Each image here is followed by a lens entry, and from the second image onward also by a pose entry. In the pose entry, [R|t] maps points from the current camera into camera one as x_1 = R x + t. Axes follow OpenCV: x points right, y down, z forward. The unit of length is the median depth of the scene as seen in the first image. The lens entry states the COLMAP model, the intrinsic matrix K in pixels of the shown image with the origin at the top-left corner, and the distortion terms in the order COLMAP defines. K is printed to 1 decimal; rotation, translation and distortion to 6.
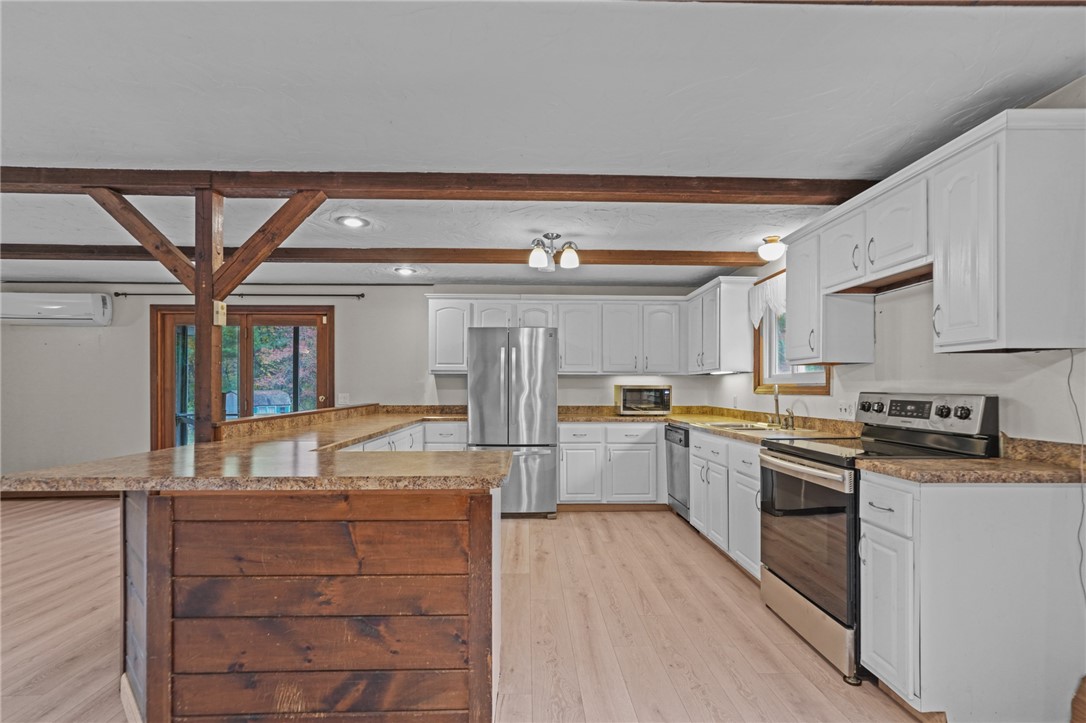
lens RADIAL K [[502.3, 0, 554.7], [0, 502.3, 387.4], [0, 0, 1]] dist [-0.009471, 0.013100]
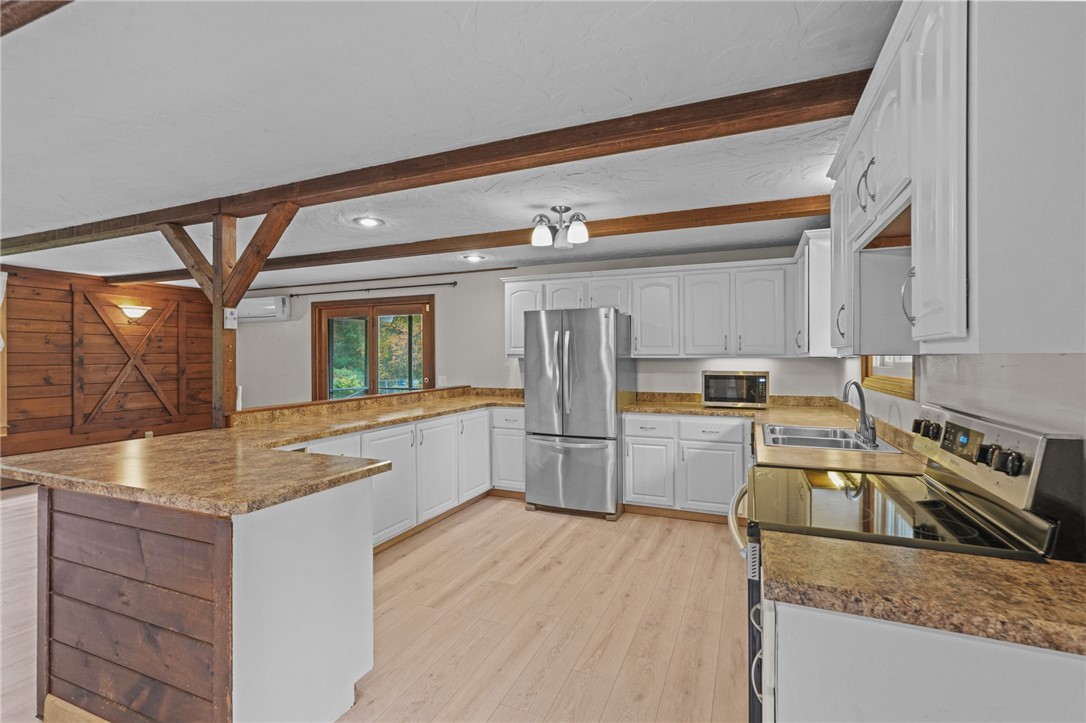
lens RADIAL K [[502.3, 0, 542.5], [0, 502.3, 359.4], [0, 0, 1]] dist [-0.009471, 0.013100]
pose [[0.904581, -0.002346, -0.426296, 0.343566], [0.004202, 0.999985, 0.003415, -0.037667], [0.426282, -0.004880, 0.904577, 0.178050]]
